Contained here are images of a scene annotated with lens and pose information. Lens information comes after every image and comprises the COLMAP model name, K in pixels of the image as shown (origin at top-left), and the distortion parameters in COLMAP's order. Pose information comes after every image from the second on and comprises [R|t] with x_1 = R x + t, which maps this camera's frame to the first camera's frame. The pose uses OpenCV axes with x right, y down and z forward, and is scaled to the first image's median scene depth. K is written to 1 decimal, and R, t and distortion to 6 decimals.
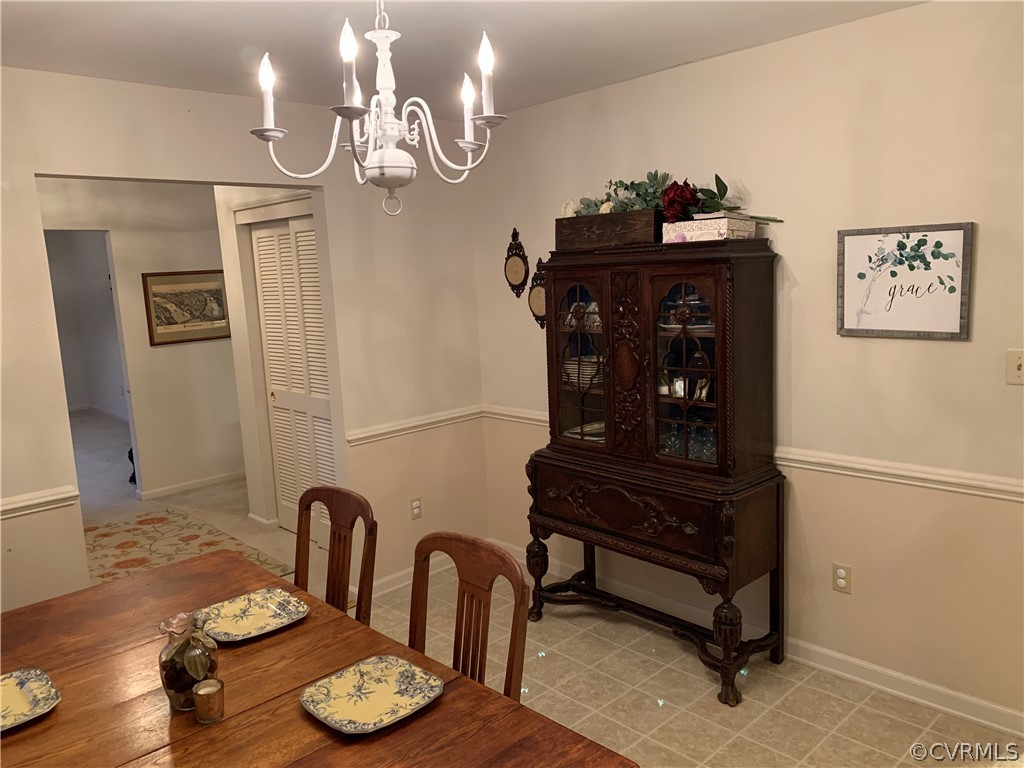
lens RADIAL K [[776.0, 0, 488.8], [0, 776.0, 379.5], [0, 0, 1]] dist [0.000871, -0.005999]
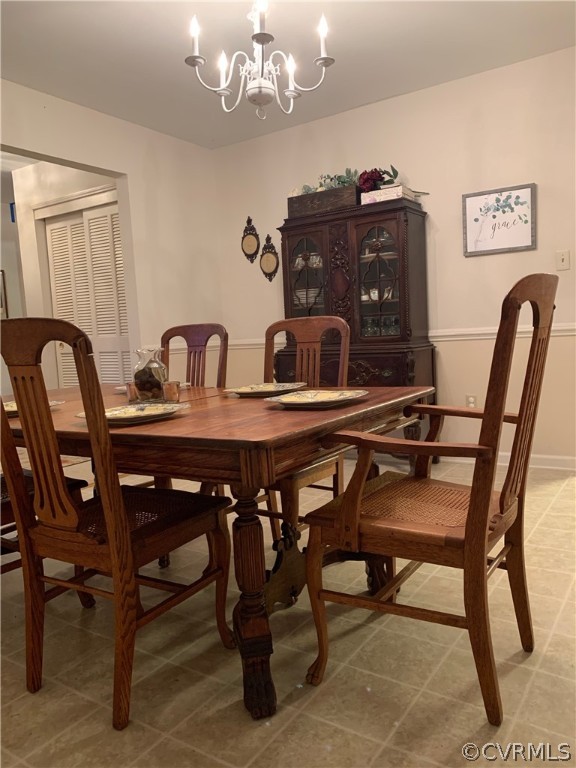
lens RADIAL K [[582.0, 0, 288.0], [0, 582.0, 384.0], [0, 0, 1]] dist [0.000871, -0.005999]
pose [[0.971508, -0.025055, 0.235677, -0.232256], [0.038370, 0.997906, -0.052080, 0.266631], [-0.233878, 0.059639, 0.970435, -0.140329]]
